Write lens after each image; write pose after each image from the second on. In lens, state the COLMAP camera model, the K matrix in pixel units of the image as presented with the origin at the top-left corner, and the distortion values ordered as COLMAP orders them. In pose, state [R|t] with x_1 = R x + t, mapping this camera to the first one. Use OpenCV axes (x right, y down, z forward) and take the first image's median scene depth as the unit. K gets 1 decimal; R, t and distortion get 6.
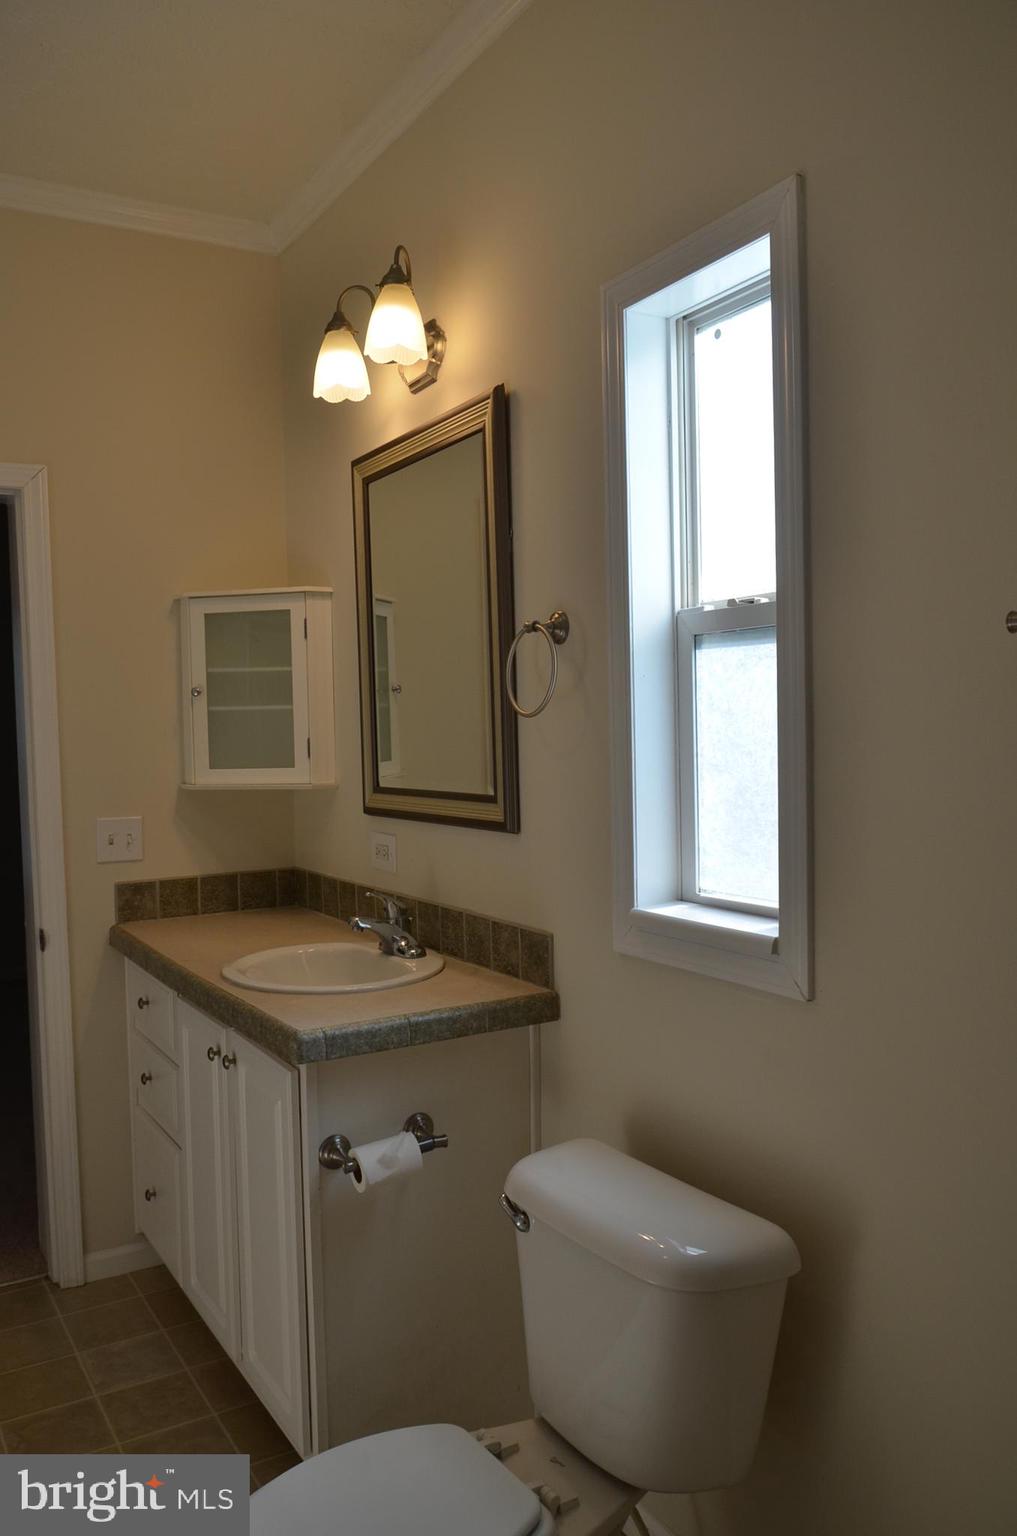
lens RADIAL K [[1182.6, 0, 508.5], [0, 1182.6, 768.0], [0, 0, 1]] dist [-0.040187, 0.009467]
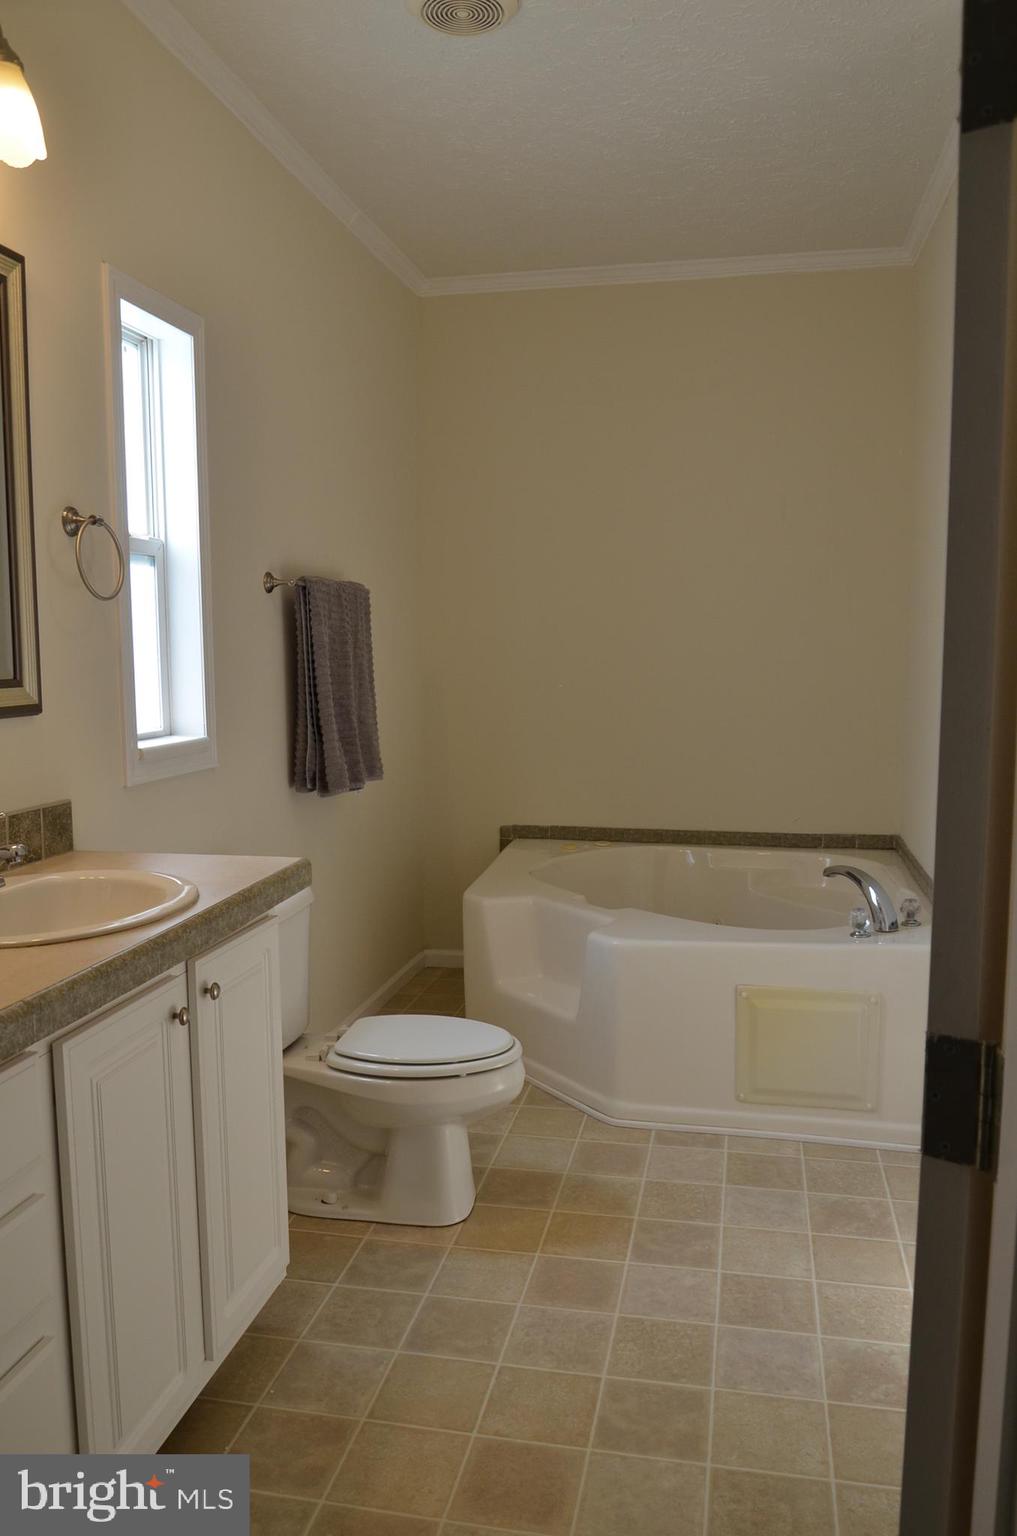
lens RADIAL K [[1182.6, 0, 508.5], [0, 1182.6, 768.0], [0, 0, 1]] dist [-0.040187, 0.009467]
pose [[-0.773057, -0.031264, 0.633566, -1.013418], [0.043876, 0.993757, 0.102574, 0.018499], [-0.632818, 0.107094, -0.766859, 1.659743]]
